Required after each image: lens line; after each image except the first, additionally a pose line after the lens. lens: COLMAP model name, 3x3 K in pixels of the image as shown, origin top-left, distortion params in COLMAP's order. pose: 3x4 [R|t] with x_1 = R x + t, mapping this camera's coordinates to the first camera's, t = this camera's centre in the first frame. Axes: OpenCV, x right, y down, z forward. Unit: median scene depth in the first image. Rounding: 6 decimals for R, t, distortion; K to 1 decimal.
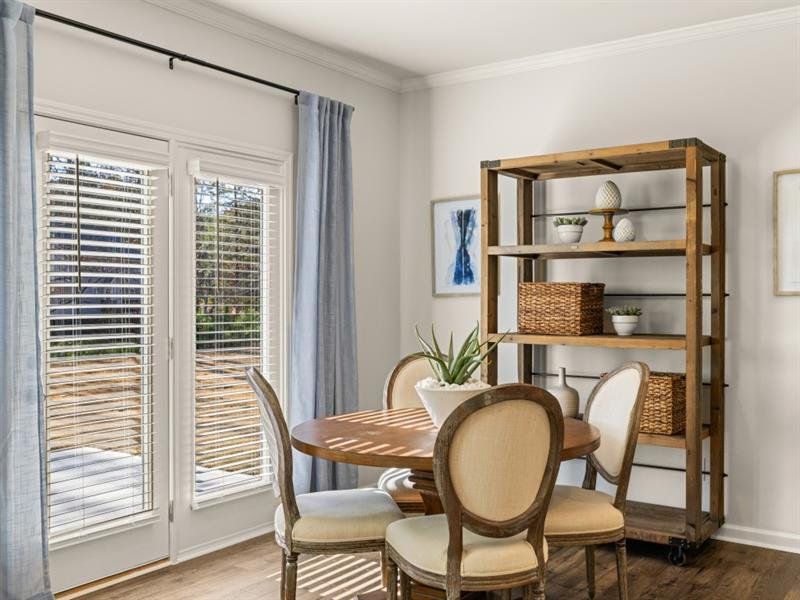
lens RADIAL K [[820.4, 0, 396.4], [0, 820.4, 306.3], [0, 0, 1]] dist [0.008897, 0.000000]
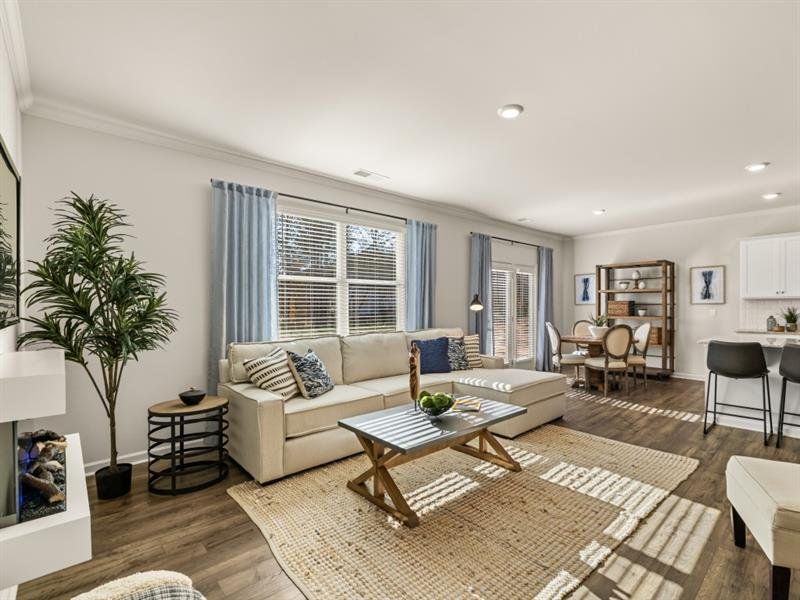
lens RADIAL K [[382.4, 0, 433.6], [0, 382.4, 310.2], [0, 0, 1]] dist [0.001931, 0.000633]
pose [[0.982760, -0.001378, -0.184880, -0.278444], [0.001468, 0.999999, 0.000350, 0.008882], [0.184879, -0.000615, 0.982761, -0.719711]]
